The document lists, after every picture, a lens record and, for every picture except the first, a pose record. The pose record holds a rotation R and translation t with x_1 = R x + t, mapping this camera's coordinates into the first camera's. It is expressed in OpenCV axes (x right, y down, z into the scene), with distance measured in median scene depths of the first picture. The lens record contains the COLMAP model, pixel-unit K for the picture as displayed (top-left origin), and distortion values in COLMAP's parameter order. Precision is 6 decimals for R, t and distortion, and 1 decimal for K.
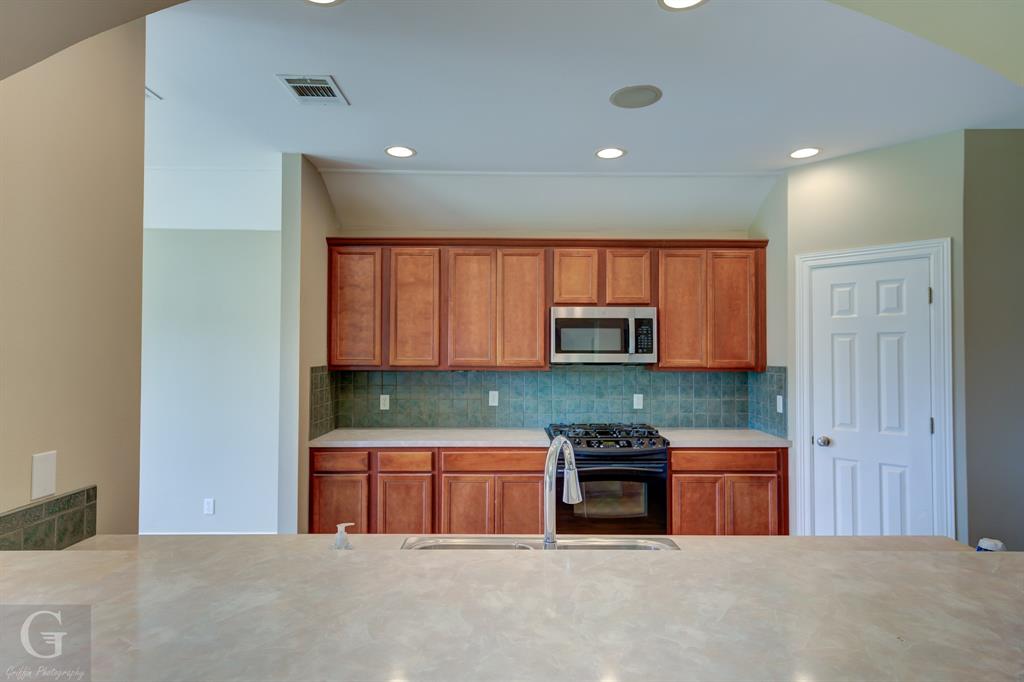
lens RADIAL K [[555.9, 0, 514.3], [0, 555.9, 338.9], [0, 0, 1]] dist [0.019294, -0.001683]
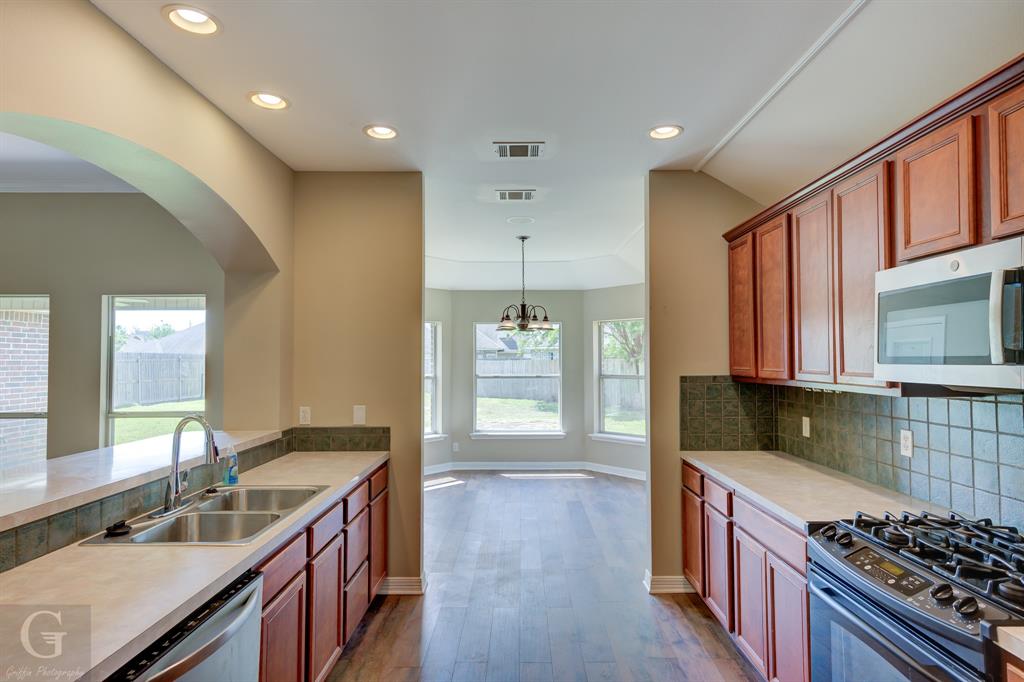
lens RADIAL K [[555.9, 0, 516.5], [0, 555.9, 341.1], [0, 0, 1]] dist [0.019294, -0.001683]
pose [[-0.001721, -0.035705, -0.999361, 0.571190], [0.026457, 0.999011, -0.035738, 0.015032], [0.999648, -0.026501, -0.000775, 0.655238]]
